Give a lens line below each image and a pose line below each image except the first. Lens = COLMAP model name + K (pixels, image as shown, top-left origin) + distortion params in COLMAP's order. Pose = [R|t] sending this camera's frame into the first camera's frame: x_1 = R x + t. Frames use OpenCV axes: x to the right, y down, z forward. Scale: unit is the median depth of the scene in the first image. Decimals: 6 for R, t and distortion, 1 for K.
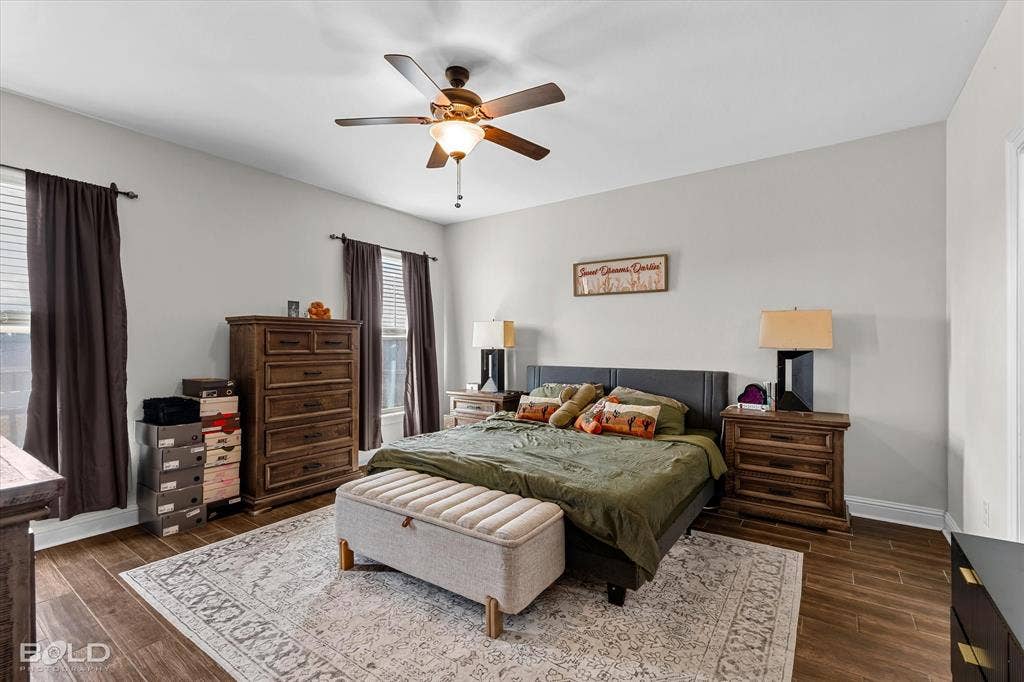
lens RADIAL K [[451.4, 0, 507.5], [0, 451.4, 341.0], [0, 0, 1]] dist [-0.008362, 0.005256]
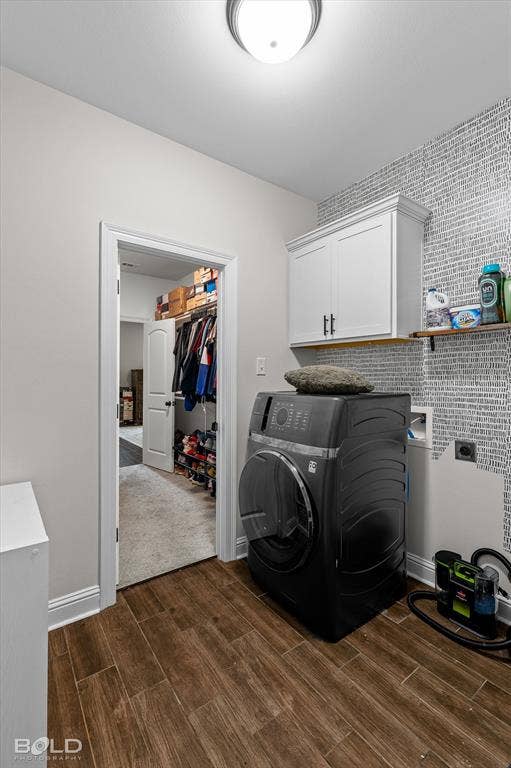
lens RADIAL K [[340.2, 0, 254.2], [0, 340.2, 380.3], [0, 0, 1]] dist [-0.004390, -0.000190]
pose [[0.951826, 0.008275, -0.306527, 1.132937], [-0.006953, 0.999961, 0.005403, 0.013000], [0.306560, -0.003012, 0.951847, -1.250531]]
